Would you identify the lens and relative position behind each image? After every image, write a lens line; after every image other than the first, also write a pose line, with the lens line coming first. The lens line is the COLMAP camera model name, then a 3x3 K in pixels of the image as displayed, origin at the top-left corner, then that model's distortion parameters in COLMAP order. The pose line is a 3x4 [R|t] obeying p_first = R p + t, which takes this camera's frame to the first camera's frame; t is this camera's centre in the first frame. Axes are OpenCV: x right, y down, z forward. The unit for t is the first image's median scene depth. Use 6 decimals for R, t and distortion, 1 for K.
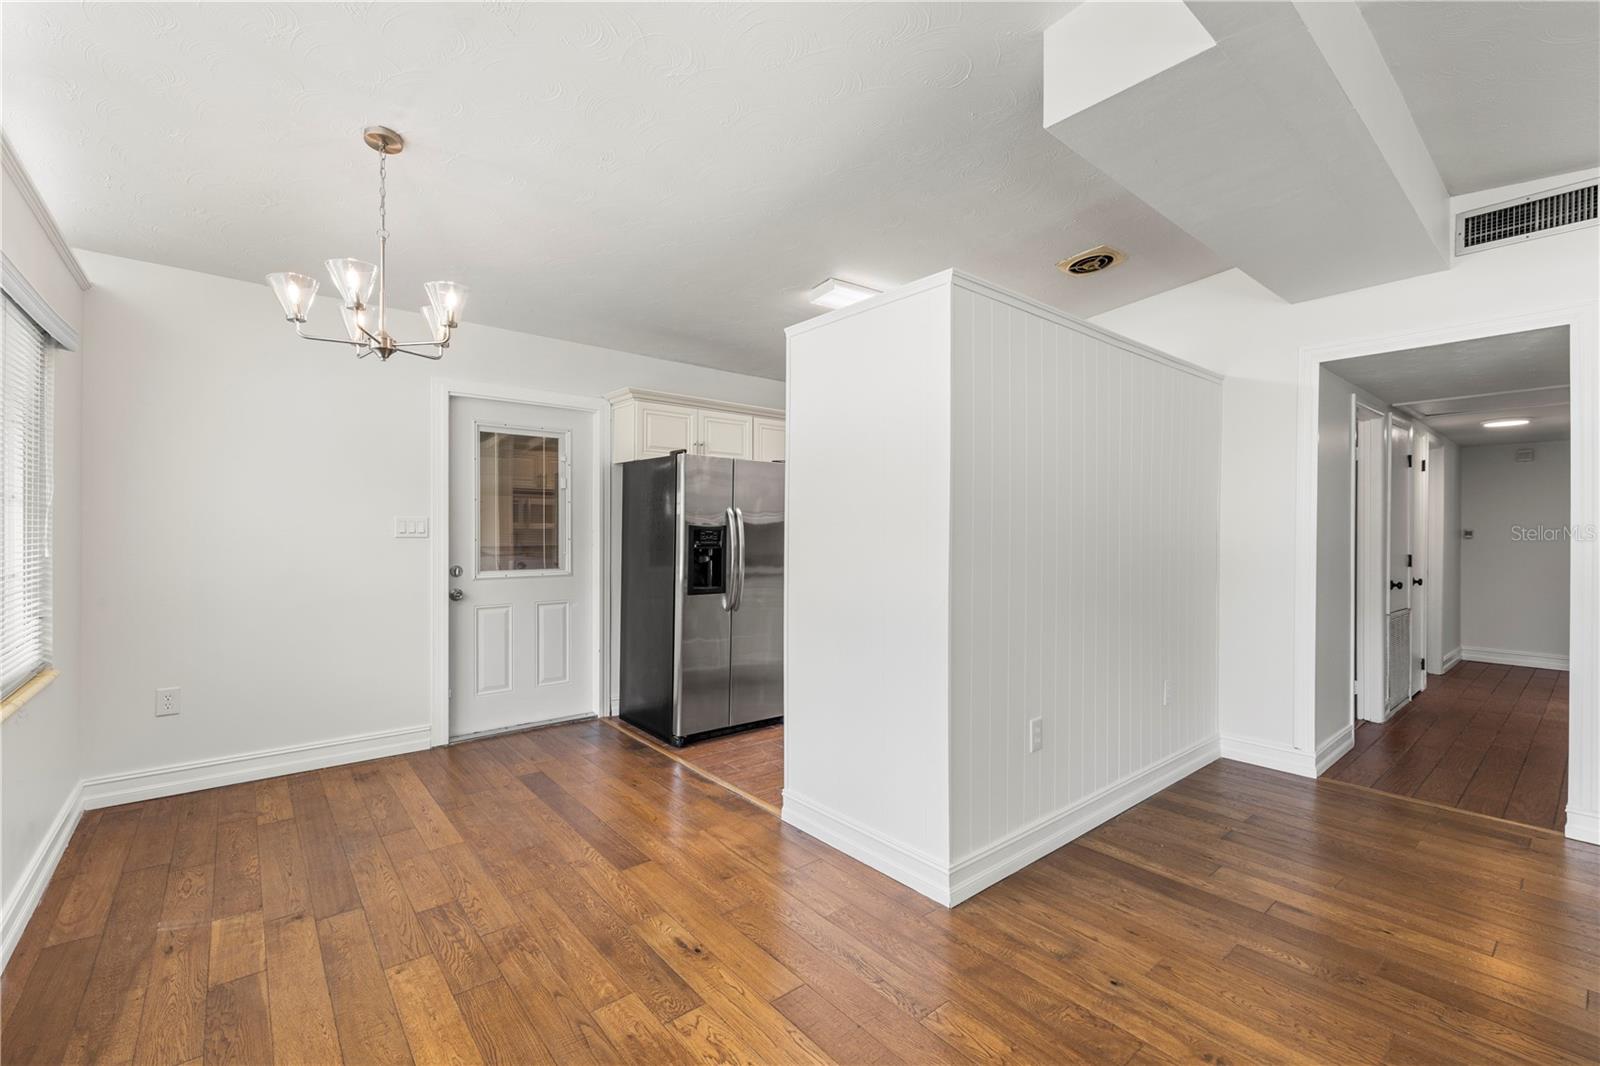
lens RADIAL K [[678.8, 0, 787.3], [0, 678.8, 534.6], [0, 0, 1]] dist [0.001885, -0.000208]
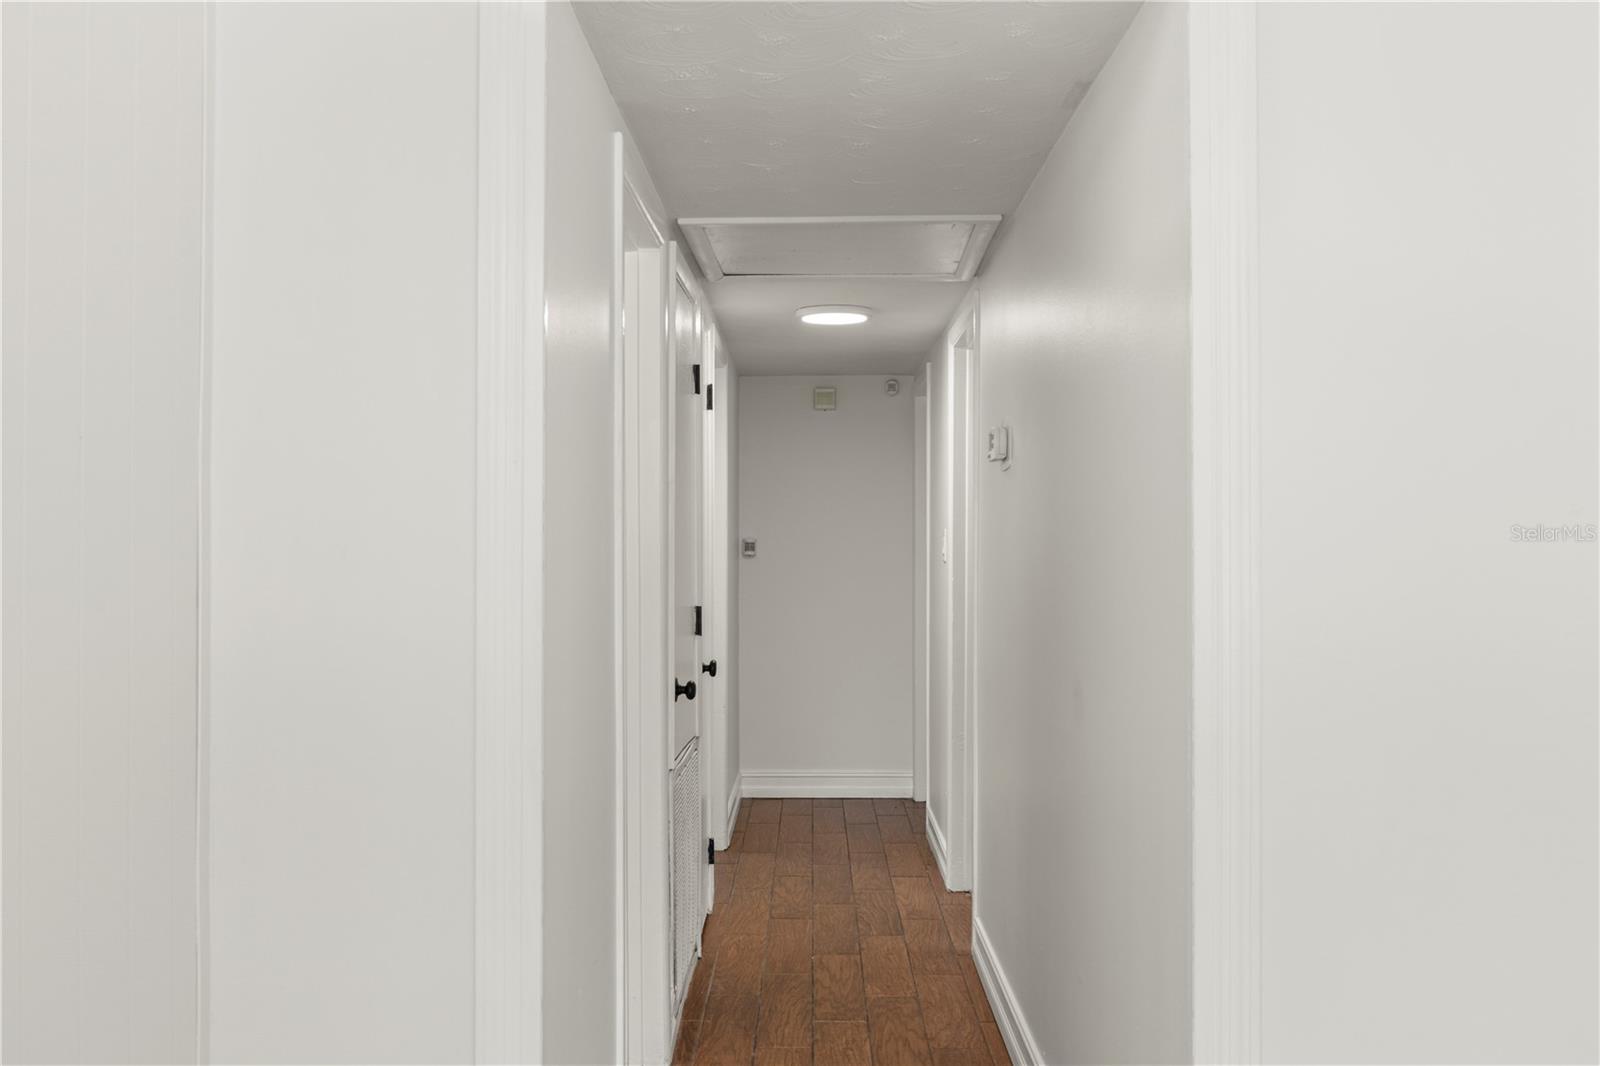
lens RADIAL K [[1390.5, 0, 798.8], [0, 1390.5, 539.4], [0, 0, 1]] dist [0.001387, -0.023622]
pose [[0.638454, -0.006944, 0.769629, 0.292602], [0.008436, 0.999962, 0.002024, -0.011412], [-0.769614, 0.005201, 0.638489, 0.396179]]
